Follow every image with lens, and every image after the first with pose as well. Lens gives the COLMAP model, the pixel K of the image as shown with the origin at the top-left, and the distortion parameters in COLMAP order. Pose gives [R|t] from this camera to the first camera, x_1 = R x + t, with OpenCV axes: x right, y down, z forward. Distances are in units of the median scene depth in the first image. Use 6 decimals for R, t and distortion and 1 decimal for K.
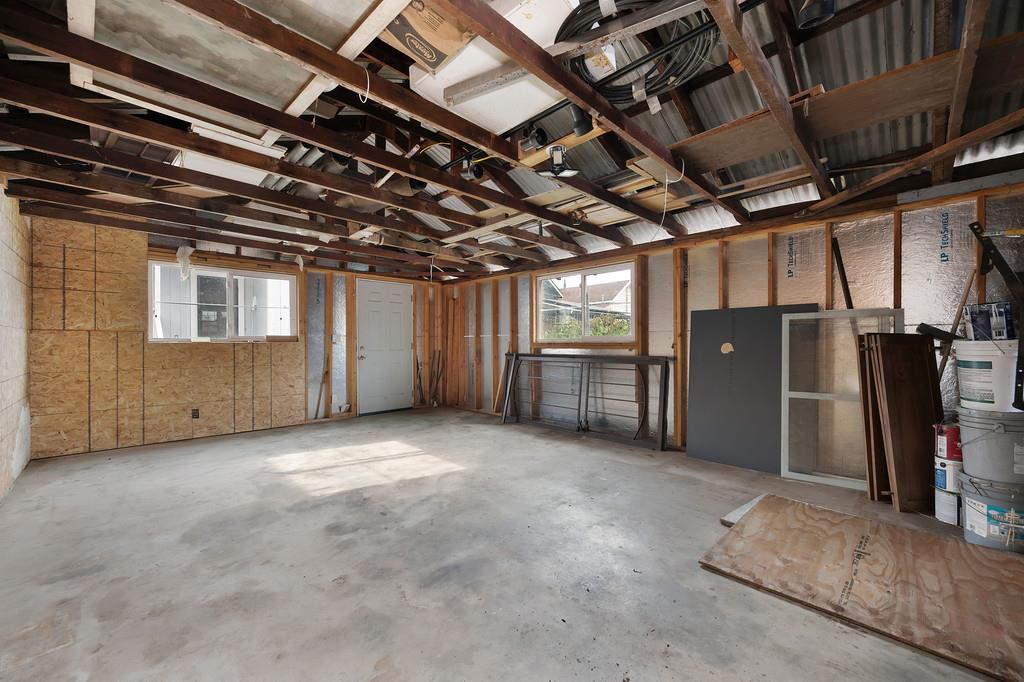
lens RADIAL K [[403.5, 0, 511.8], [0, 403.5, 345.0], [0, 0, 1]] dist [-0.001627, 0.000076]
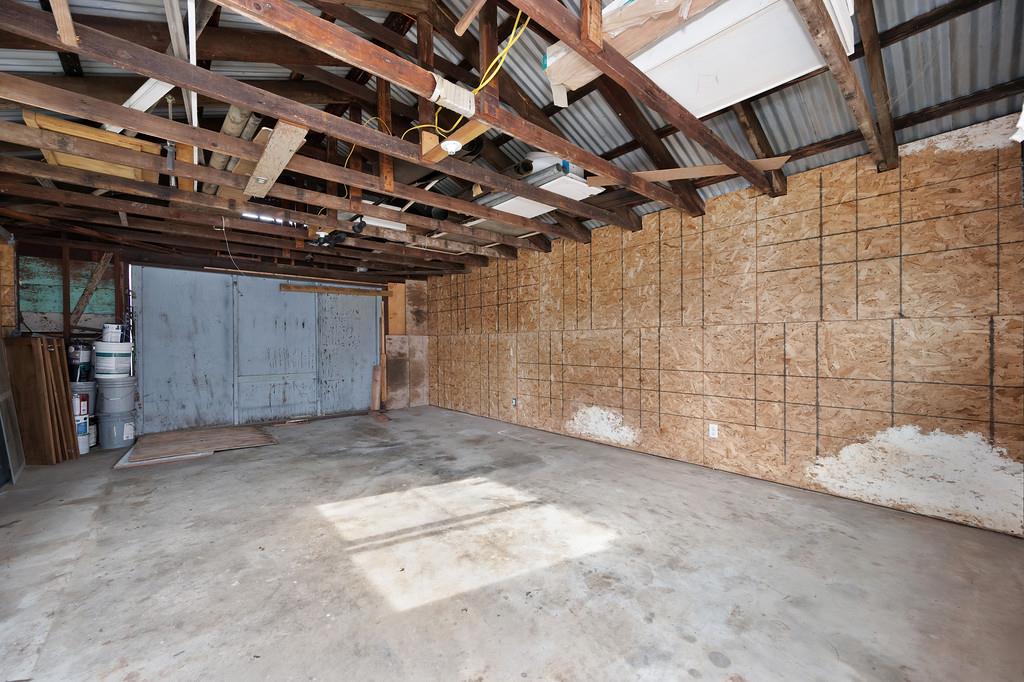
lens RADIAL K [[403.5, 0, 511.8], [0, 403.5, 345.0], [0, 0, 1]] dist [-0.001627, 0.000076]
pose [[-0.997618, 0.009277, 0.068354, -0.613094], [0.009946, 0.999906, 0.009460, -0.003782], [-0.068260, 0.010117, -0.997616, 1.983231]]
